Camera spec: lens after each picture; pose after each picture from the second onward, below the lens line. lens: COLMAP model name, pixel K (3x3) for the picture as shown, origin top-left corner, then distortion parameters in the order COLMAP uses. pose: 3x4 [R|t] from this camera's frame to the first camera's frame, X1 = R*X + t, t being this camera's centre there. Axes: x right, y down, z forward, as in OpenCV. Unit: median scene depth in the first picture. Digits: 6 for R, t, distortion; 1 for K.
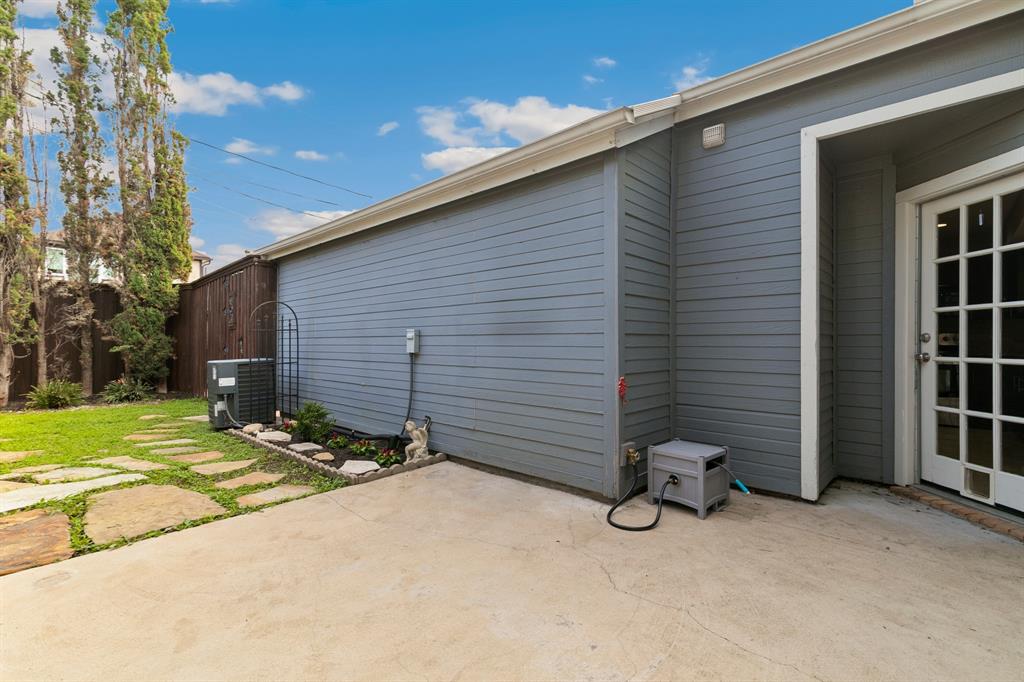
lens RADIAL K [[465.0, 0, 510.9], [0, 465.0, 350.3], [0, 0, 1]] dist [0.002872, 0.000420]
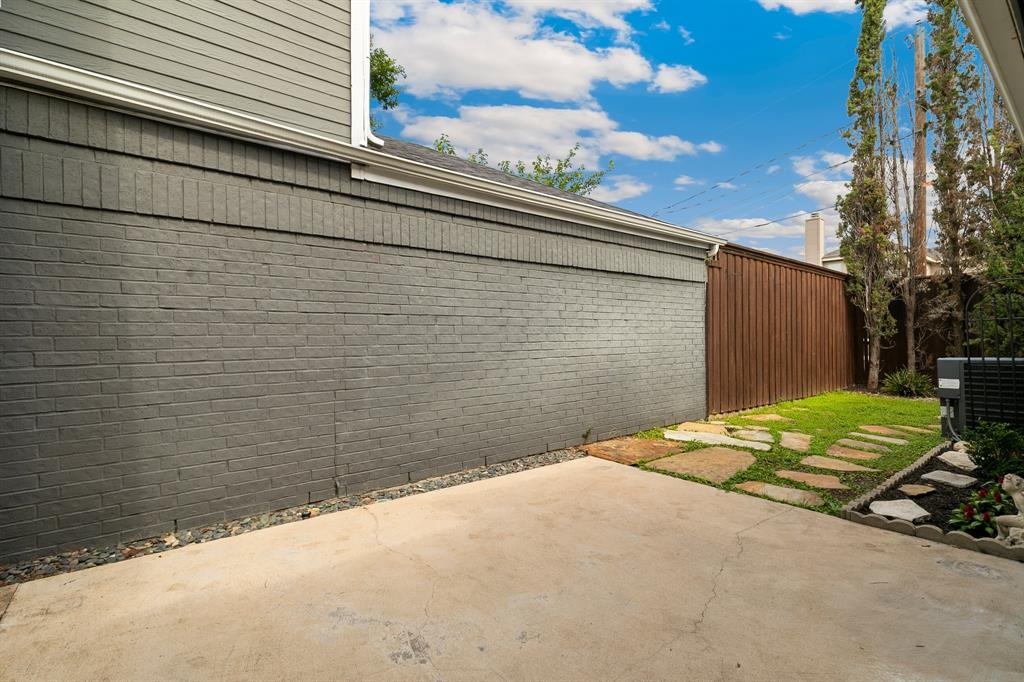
lens RADIAL K [[471.6, 0, 510.6], [0, 471.6, 339.0], [0, 0, 1]] dist [0.004296, 0.000373]
pose [[-0.155790, 0.007704, -0.987760, 0.559419], [-0.013439, 0.999861, 0.009917, -0.015277], [0.987699, 0.014819, -0.155665, 0.585013]]
